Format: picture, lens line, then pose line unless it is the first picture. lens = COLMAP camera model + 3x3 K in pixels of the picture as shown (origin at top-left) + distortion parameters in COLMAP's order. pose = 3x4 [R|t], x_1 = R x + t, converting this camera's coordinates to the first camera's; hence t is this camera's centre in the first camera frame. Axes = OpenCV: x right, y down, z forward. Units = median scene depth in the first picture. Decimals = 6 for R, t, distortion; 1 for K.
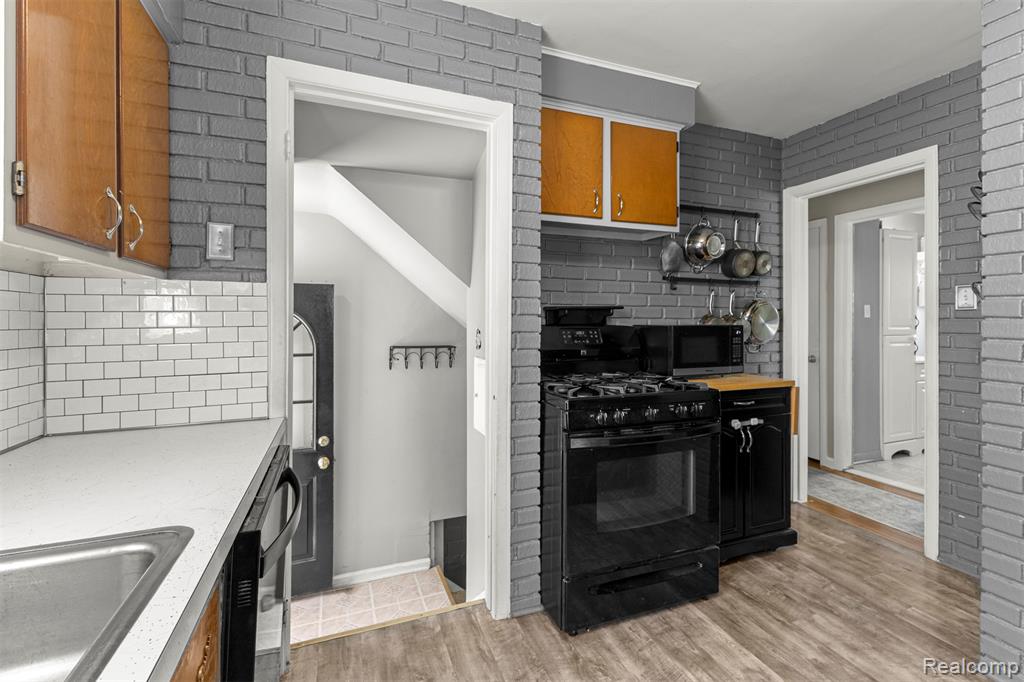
lens RADIAL K [[443.2, 0, 515.2], [0, 443.2, 319.8], [0, 0, 1]] dist [0.010958, -0.002706]
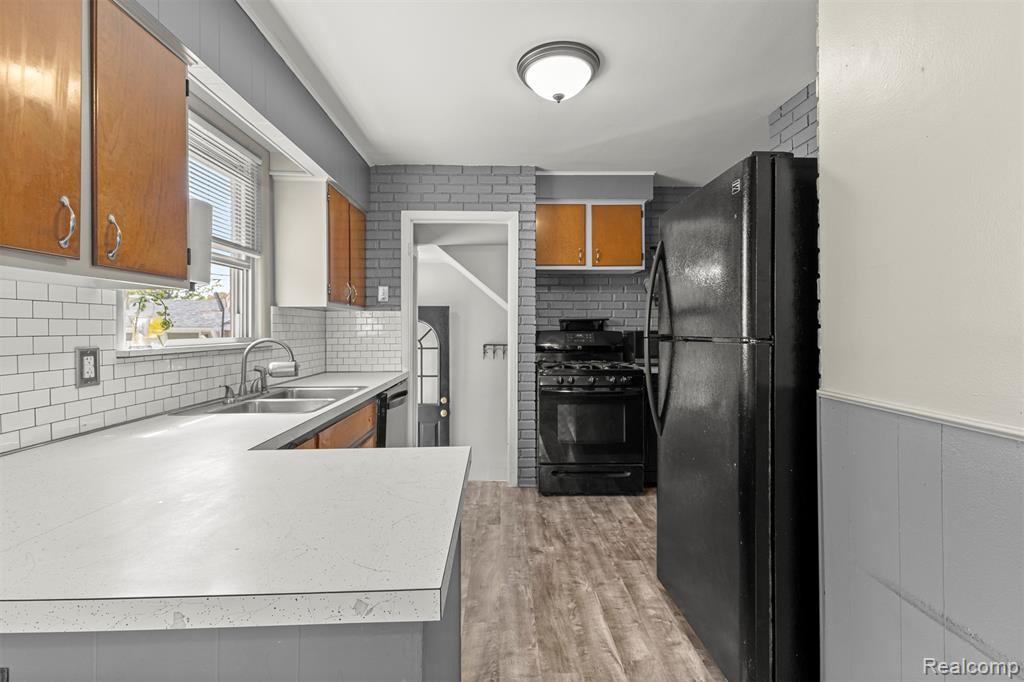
lens RADIAL K [[443.2, 0, 520.4], [0, 443.2, 325.9], [0, 0, 1]] dist [0.010958, -0.002706]
pose [[0.944743, -0.002352, -0.327803, 0.593844], [0.001549, 0.999995, -0.002711, -0.001018], [0.327807, 0.002054, 0.944742, -0.733068]]
